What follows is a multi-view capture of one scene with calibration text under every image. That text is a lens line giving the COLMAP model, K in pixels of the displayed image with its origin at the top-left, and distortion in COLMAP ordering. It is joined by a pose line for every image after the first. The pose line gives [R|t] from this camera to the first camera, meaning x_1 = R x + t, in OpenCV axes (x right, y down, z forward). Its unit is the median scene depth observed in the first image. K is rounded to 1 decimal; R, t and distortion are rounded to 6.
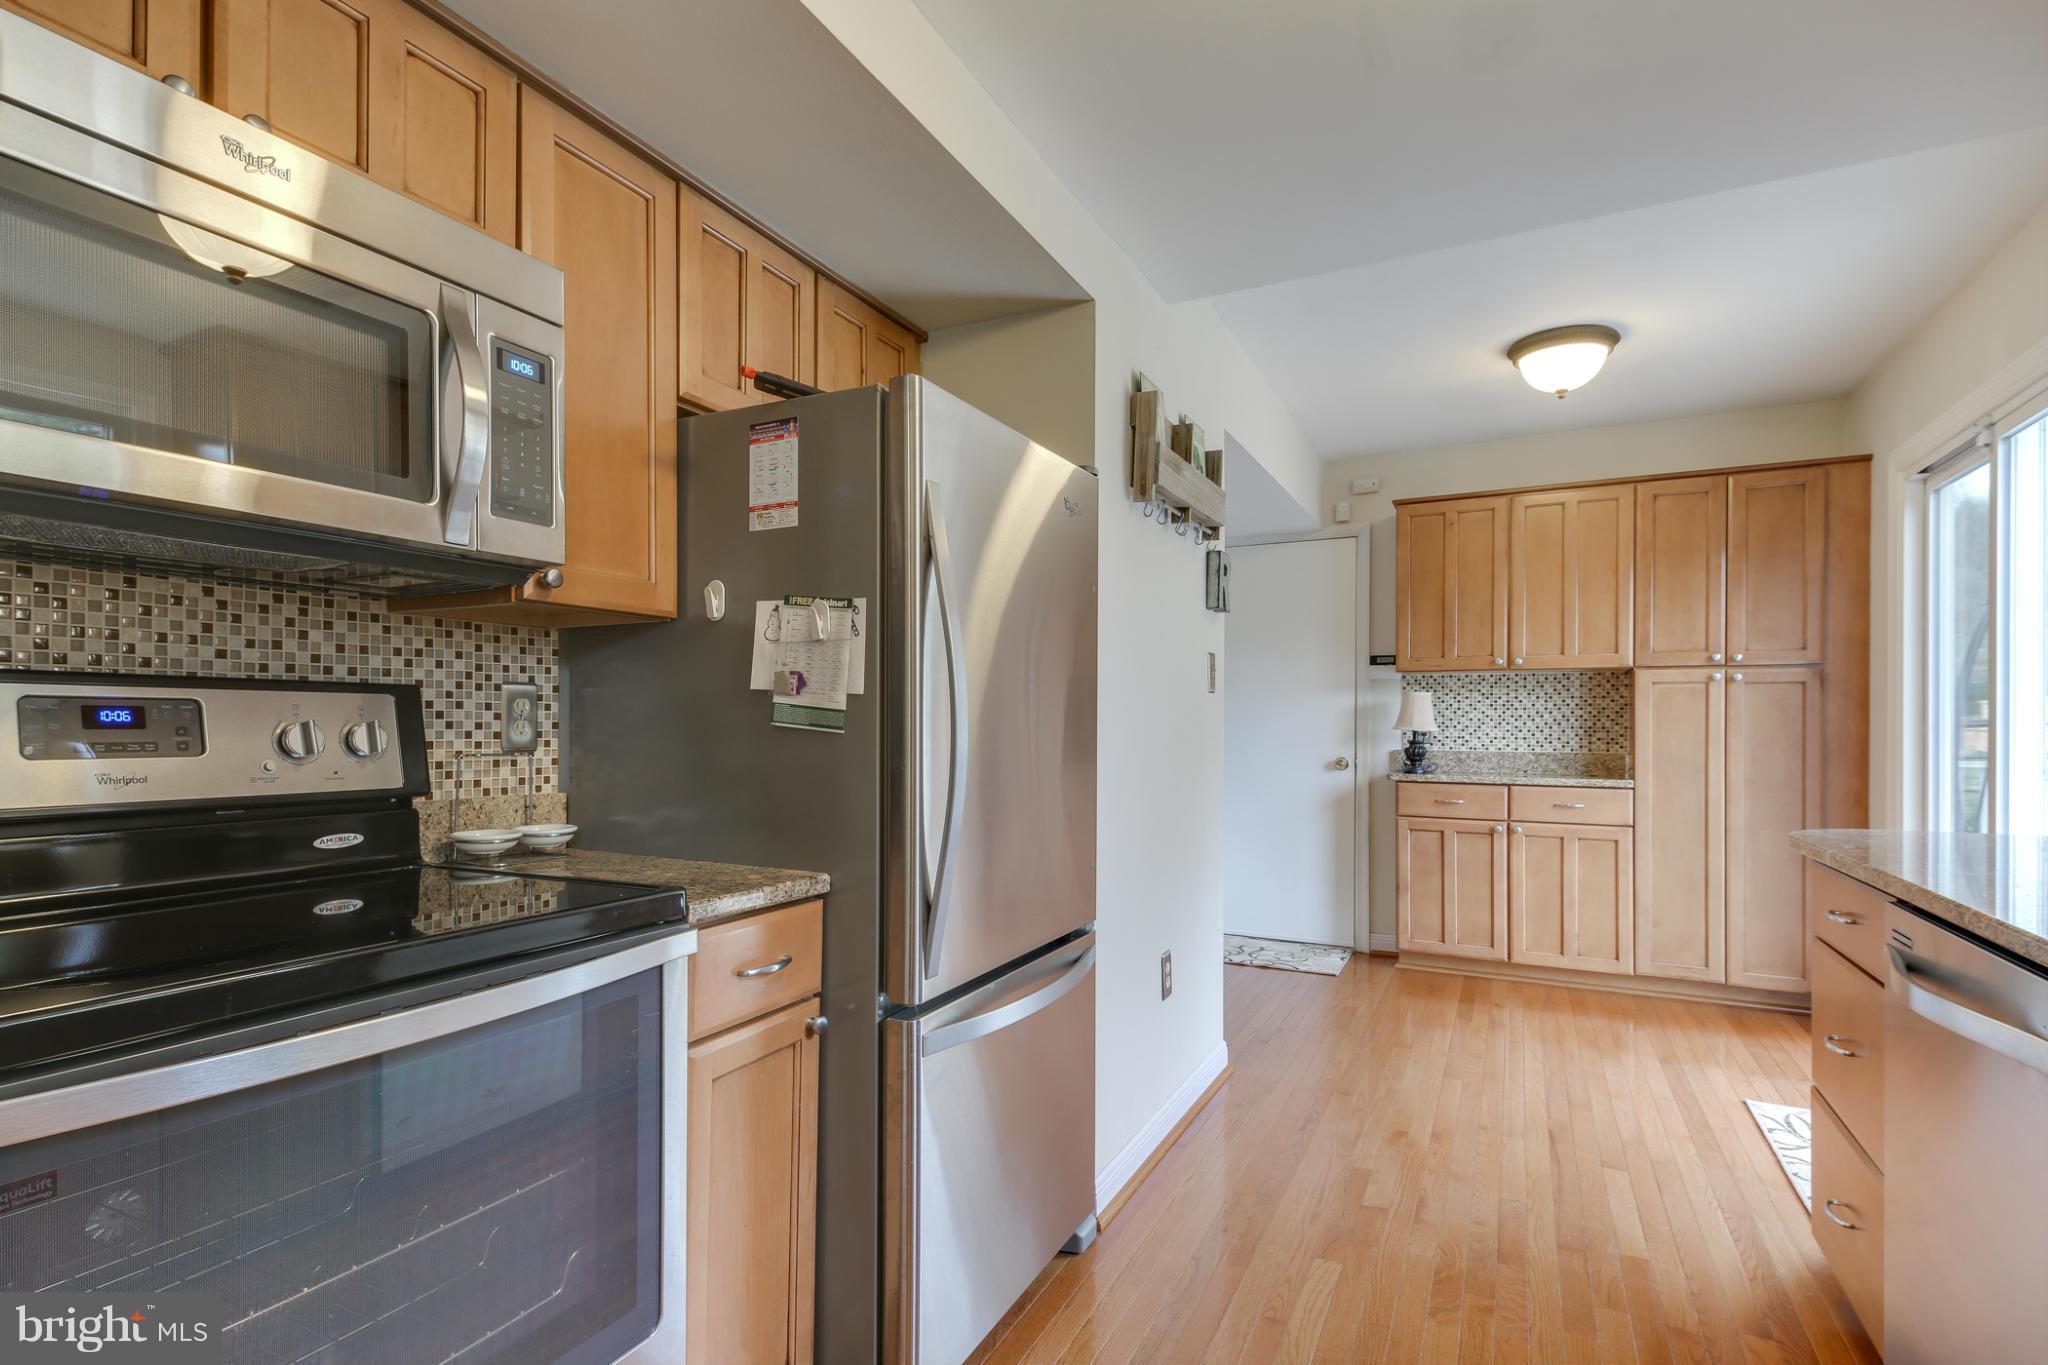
lens RADIAL K [[994.6, 0, 1019.3], [0, 994.6, 717.5], [0, 0, 1]] dist [0.027678, -0.000046]
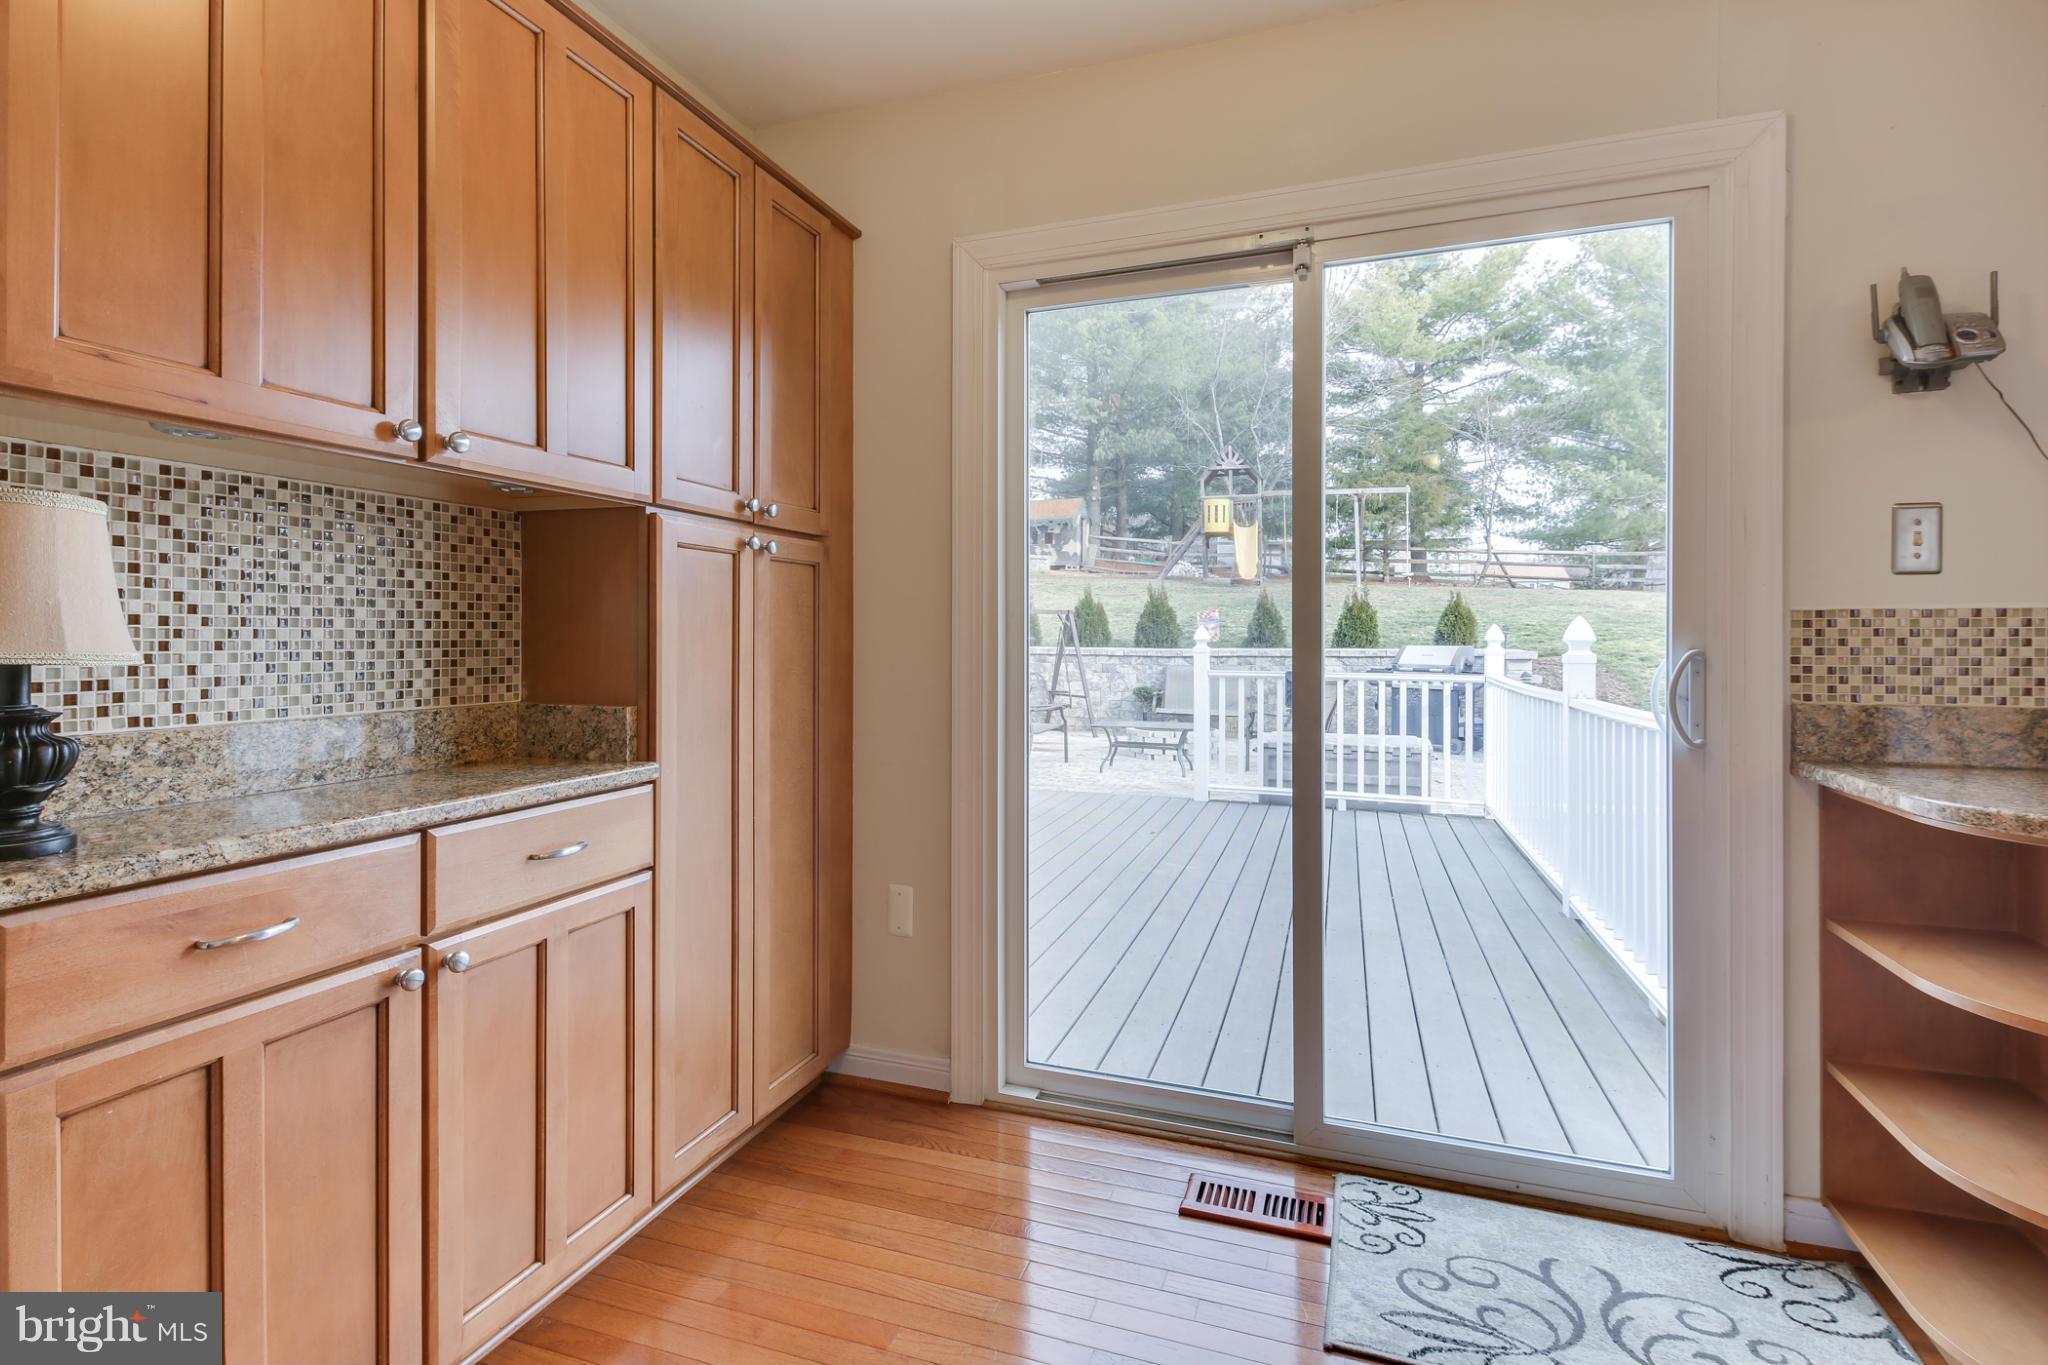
lens RADIAL K [[981.4, 0, 1021.7], [0, 981.4, 641.3], [0, 0, 1]] dist [0.000641, -0.000257]
pose [[-0.116719, -0.006302, 0.993145, 0.153610], [-0.001427, 0.999980, 0.006177, 0.006233], [-0.993164, -0.000696, -0.116726, 0.812064]]
